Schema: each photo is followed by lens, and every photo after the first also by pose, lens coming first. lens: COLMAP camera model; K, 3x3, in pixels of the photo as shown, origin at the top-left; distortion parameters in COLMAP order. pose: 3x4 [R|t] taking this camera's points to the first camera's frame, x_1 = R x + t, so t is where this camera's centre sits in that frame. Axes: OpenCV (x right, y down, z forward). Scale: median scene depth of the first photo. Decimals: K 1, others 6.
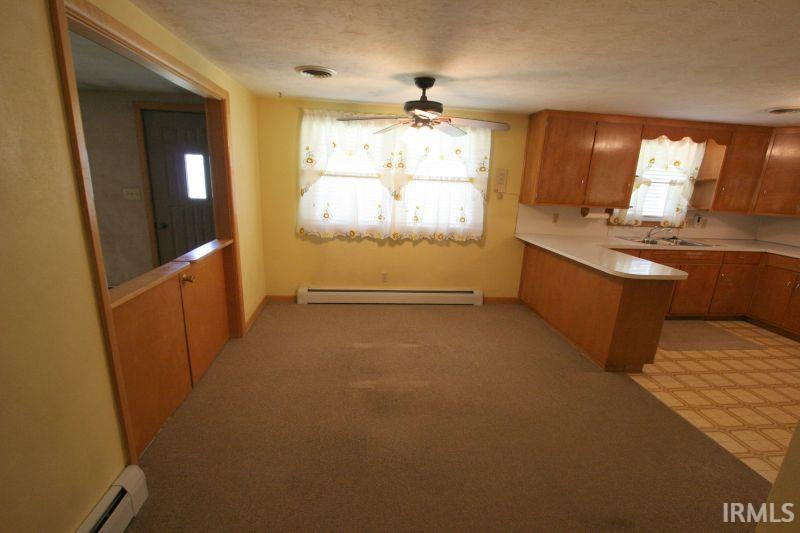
lens RADIAL K [[363.4, 0, 392.4], [0, 363.4, 274.1], [0, 0, 1]] dist [-0.021214, 0.000935]
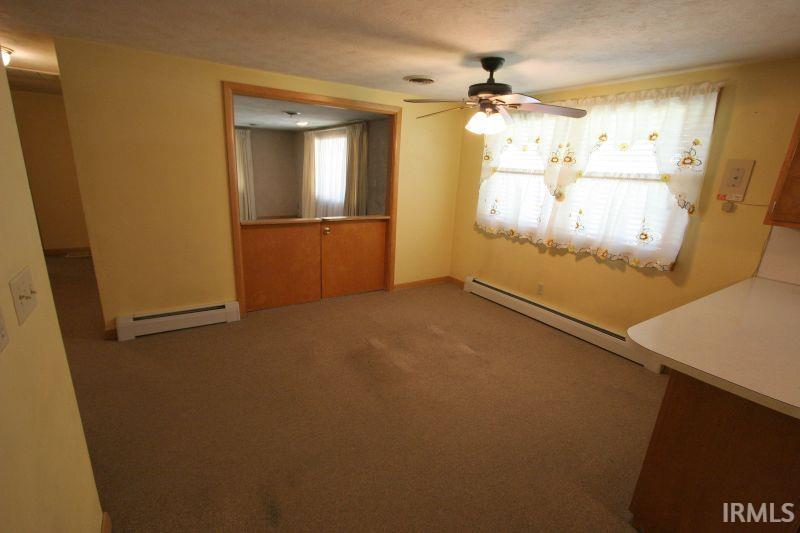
lens RADIAL K [[363.4, 0, 392.4], [0, 363.4, 274.1], [0, 0, 1]] dist [-0.021214, 0.000935]
pose [[0.456180, 0.231564, -0.859231, 0.597990], [-0.257246, 0.958642, 0.121779, -0.043954], [0.851895, 0.165480, 0.496882, 0.282966]]
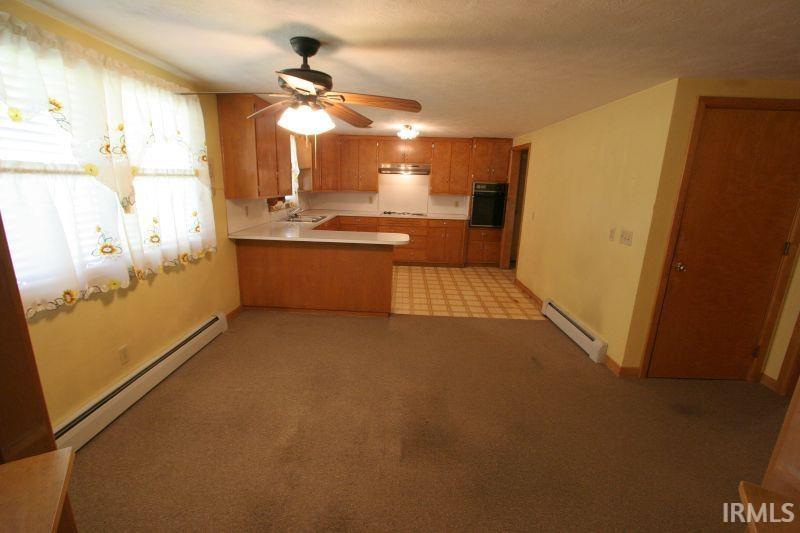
lens RADIAL K [[363.4, 0, 392.4], [0, 363.4, 274.1], [0, 0, 1]] dist [-0.021214, 0.000935]
pose [[0.136322, -0.282299, 0.949591, -0.480025], [0.233275, 0.940734, 0.246177, -0.156849], [-0.962808, 0.187956, 0.194096, 0.523451]]
